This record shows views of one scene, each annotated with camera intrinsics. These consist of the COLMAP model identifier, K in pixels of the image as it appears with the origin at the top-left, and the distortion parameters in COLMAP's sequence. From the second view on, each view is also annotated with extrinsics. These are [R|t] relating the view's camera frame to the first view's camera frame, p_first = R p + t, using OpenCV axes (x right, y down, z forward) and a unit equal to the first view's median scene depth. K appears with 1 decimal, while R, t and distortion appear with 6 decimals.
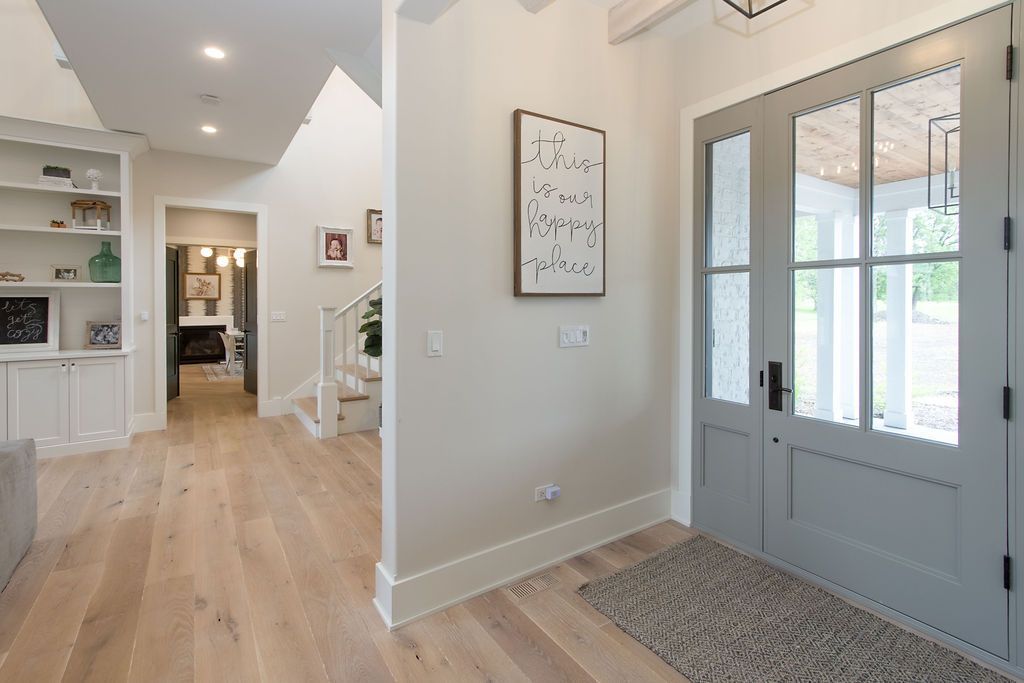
lens RADIAL K [[484.4, 0, 515.1], [0, 484.4, 303.8], [0, 0, 1]] dist [0.001325, 0.000569]
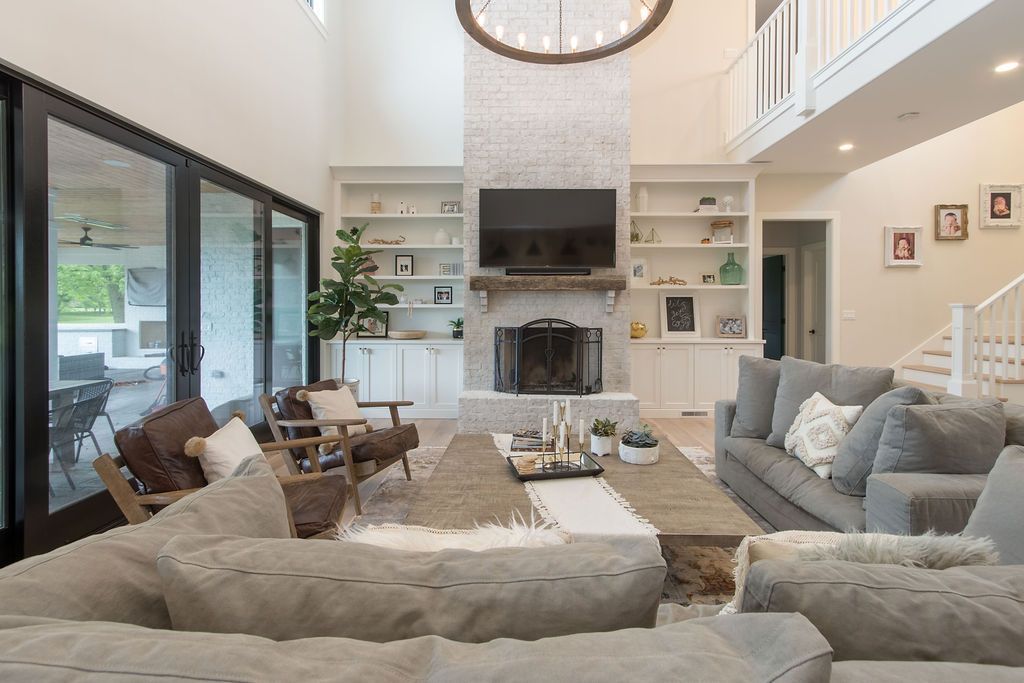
lens RADIAL K [[476.9, 0, 512.7], [0, 476.9, 312.9], [0, 0, 1]] dist [0.003894, 0.000733]
pose [[0.825245, 0.007934, -0.564720, -0.485917], [-0.005873, 0.999968, 0.005467, 0.019512], [0.564745, -0.001195, 0.825265, -0.271746]]
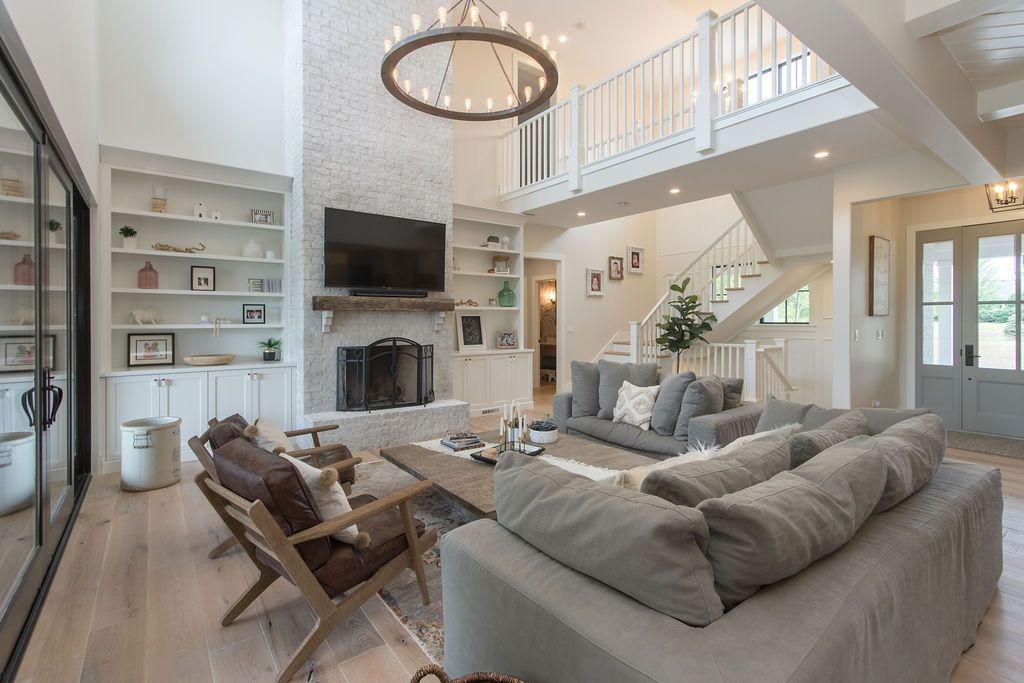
lens RADIAL K [[483.3, 0, 510.7], [0, 483.3, 326.5], [0, 0, 1]] dist [0.000938, 0.000636]
pose [[0.997381, -0.001334, 0.072311, -0.751168], [0.000739, 0.999966, 0.008252, 0.005713], [-0.072319, -0.008177, 0.997348, -0.469301]]
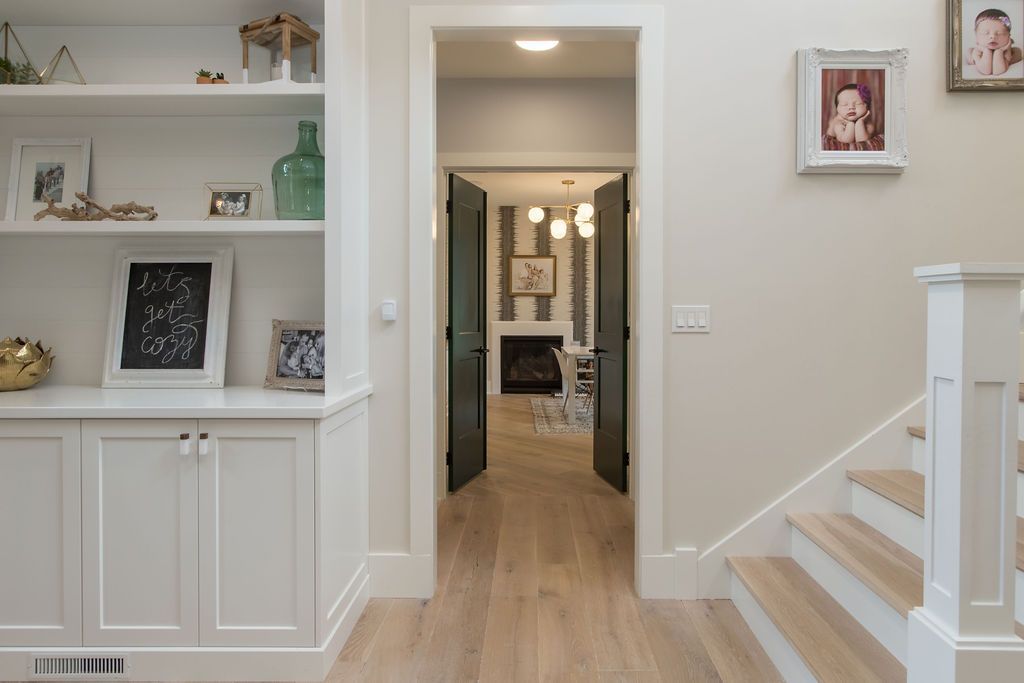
lens RADIAL K [[609.7, 0, 533.1], [0, 609.7, 316.1], [0, 0, 1]] dist [0.002315, 0.001836]
pose [[0.832930, 0.009482, -0.553297, -0.325474], [-0.006496, 0.999952, 0.007357, 0.021533], [0.553340, -0.002533, 0.832951, 0.544255]]
